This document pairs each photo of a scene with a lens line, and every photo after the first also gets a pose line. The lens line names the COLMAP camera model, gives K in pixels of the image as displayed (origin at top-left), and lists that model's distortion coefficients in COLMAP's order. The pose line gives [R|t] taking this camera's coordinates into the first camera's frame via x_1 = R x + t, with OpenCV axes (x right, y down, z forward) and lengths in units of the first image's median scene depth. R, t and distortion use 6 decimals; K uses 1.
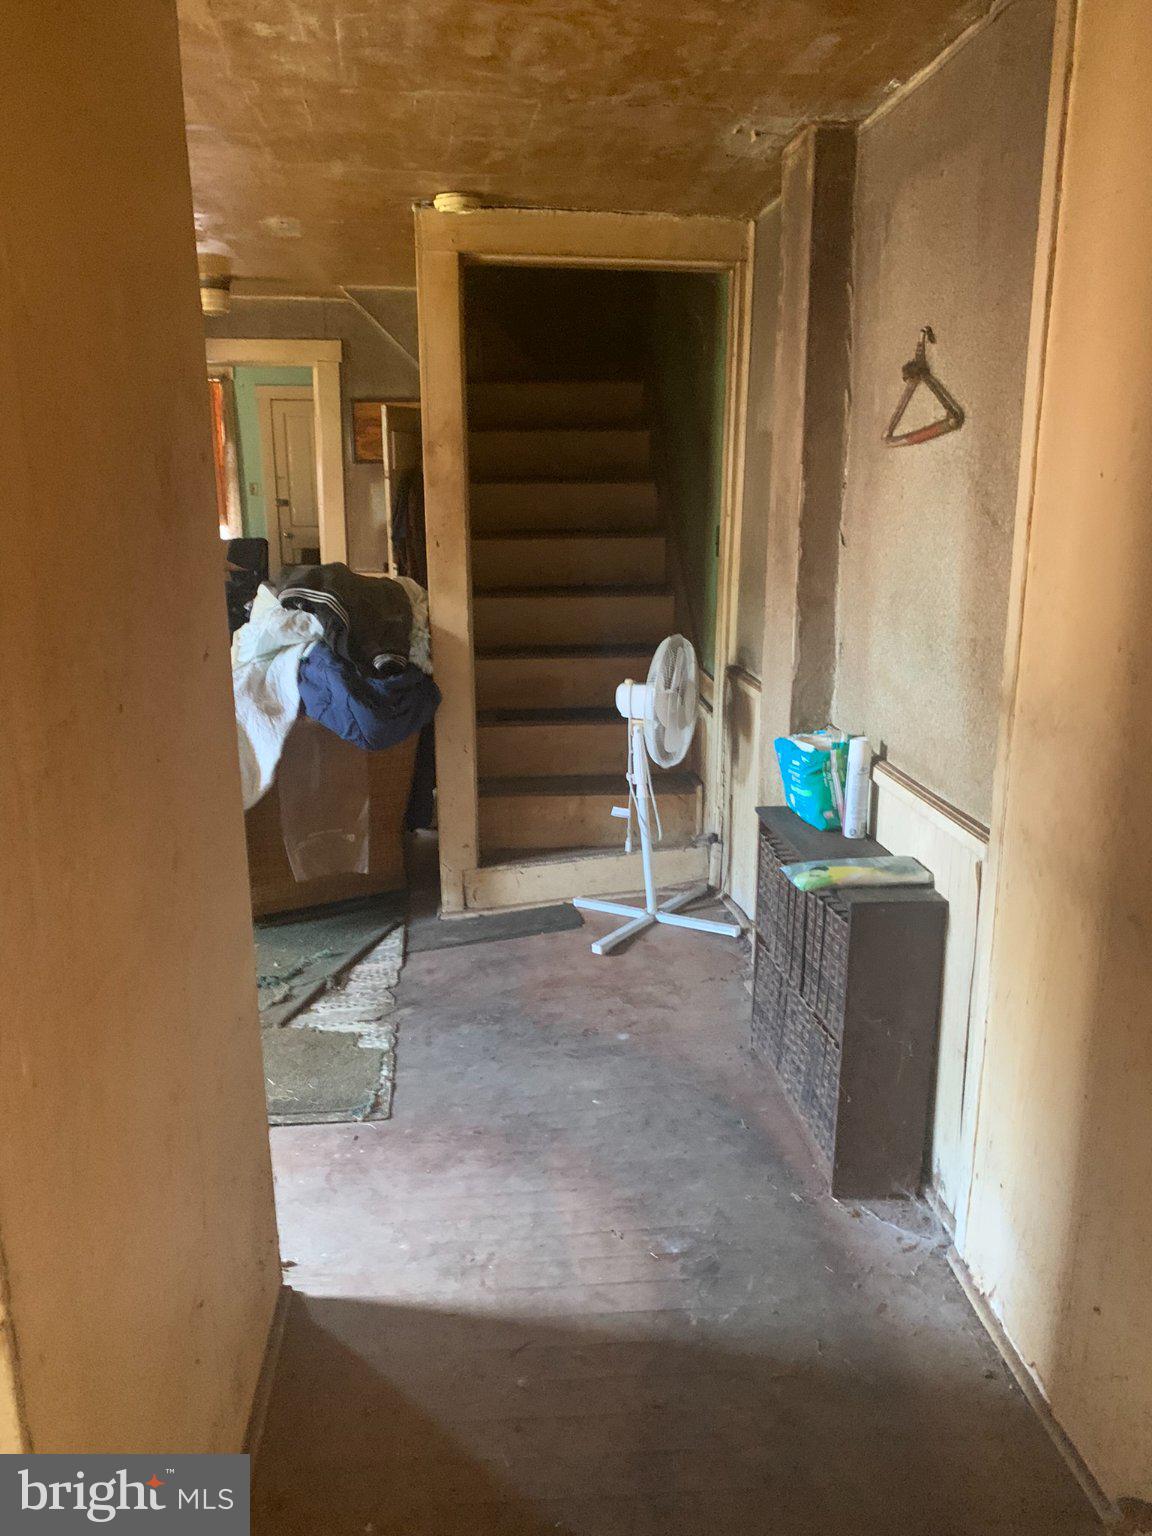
lens RADIAL K [[1155.3, 0, 576.0], [0, 1155.3, 768.0], [0, 0, 1]] dist [0.054710, -0.074029]
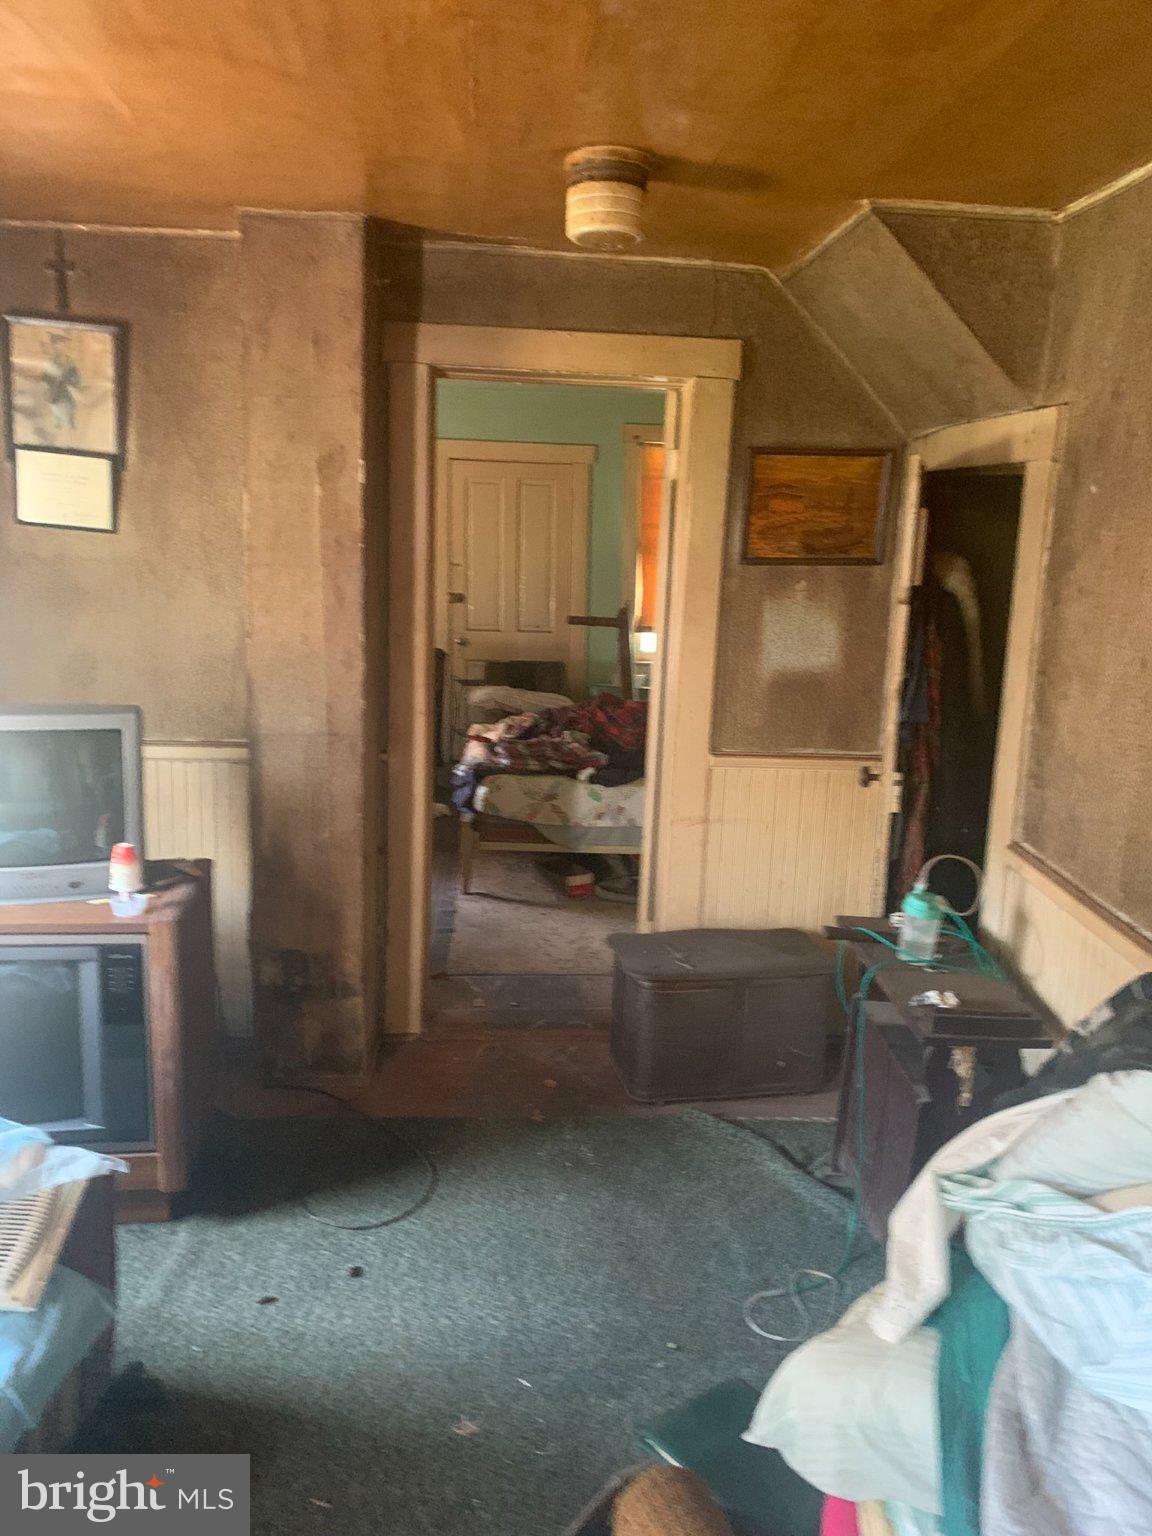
lens RADIAL K [[1155.3, 0, 576.0], [0, 1155.3, 768.0], [0, 0, 1]] dist [0.054710, -0.074029]
pose [[0.998776, 0.035409, -0.034540, -0.405829], [-0.037526, 0.997328, -0.062677, -0.212051], [0.032229, 0.063896, 0.997436, 0.753345]]
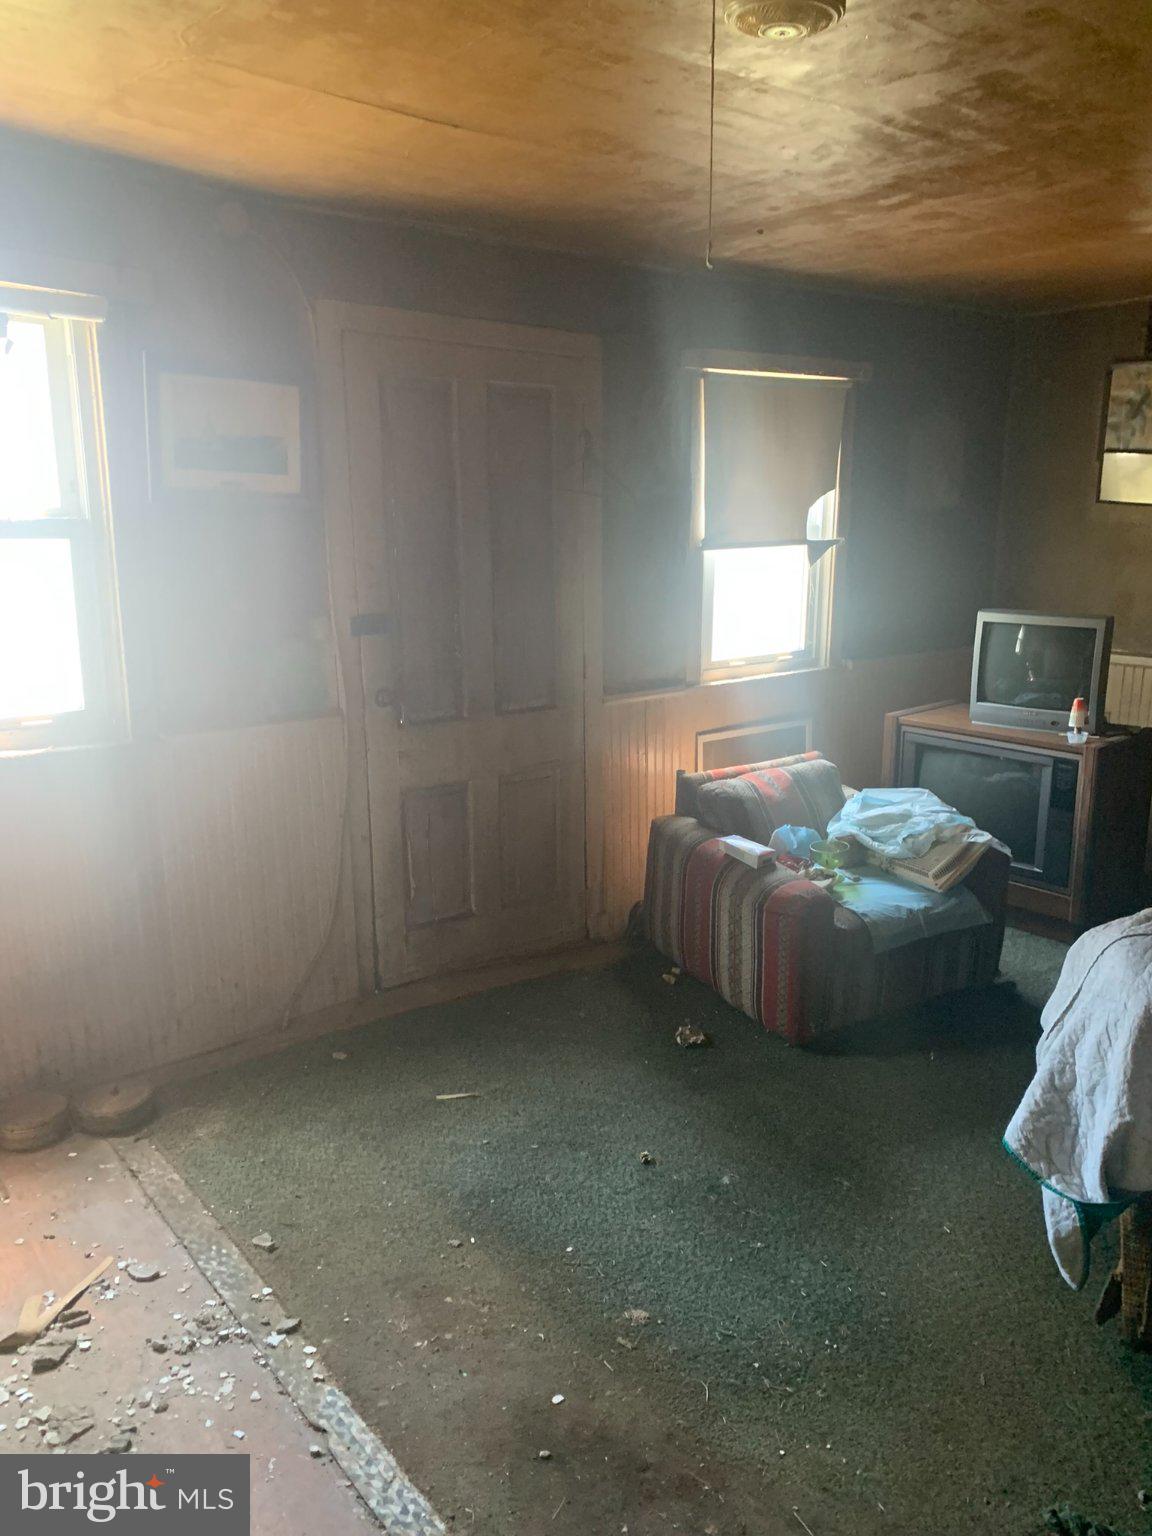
lens RADIAL K [[1148.5, 0, 578.3], [0, 1148.5, 752.1], [0, 0, 1]] dist [0.051192, -0.074766]
pose [[0.502356, 0.166736, -0.848433, -0.015925], [-0.209467, 0.975471, 0.067677, -0.129668], [0.838905, 0.143721, 0.524959, 0.481478]]
